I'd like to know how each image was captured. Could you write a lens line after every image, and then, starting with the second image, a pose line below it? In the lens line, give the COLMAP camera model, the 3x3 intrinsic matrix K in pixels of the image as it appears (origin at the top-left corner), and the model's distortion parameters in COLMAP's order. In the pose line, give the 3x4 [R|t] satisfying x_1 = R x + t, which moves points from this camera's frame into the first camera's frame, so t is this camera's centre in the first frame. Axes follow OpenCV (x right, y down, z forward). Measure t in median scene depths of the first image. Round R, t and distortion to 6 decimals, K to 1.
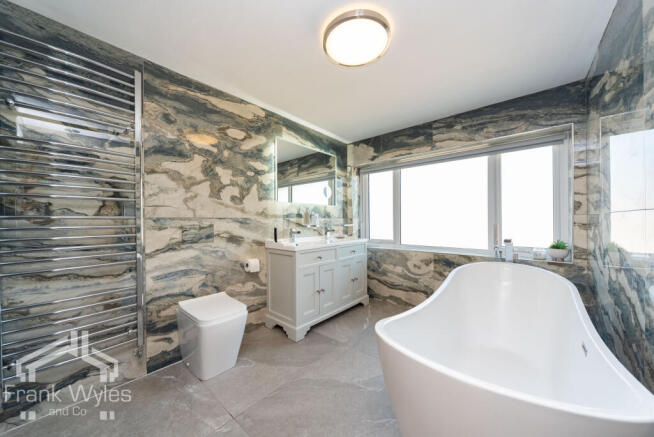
lens RADIAL K [[229.1, 0, 327.0], [0, 229.1, 218.5], [0, 0, 1]] dist [0.000483, 0.000027]
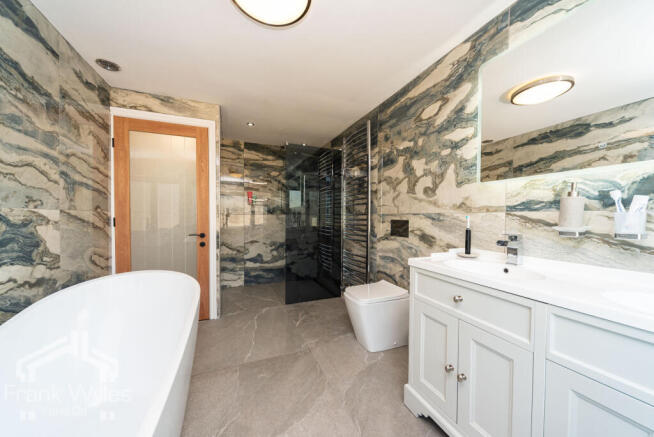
lens RADIAL K [[229.1, 0, 327.0], [0, 229.1, 218.5], [0, 0, 1]] dist [0.000483, 0.000027]
pose [[-0.438079, 0.010702, -0.898873, 0.530667], [0.003999, 0.999942, 0.009956, 0.006670], [0.898928, 0.000767, -0.438097, 1.068425]]
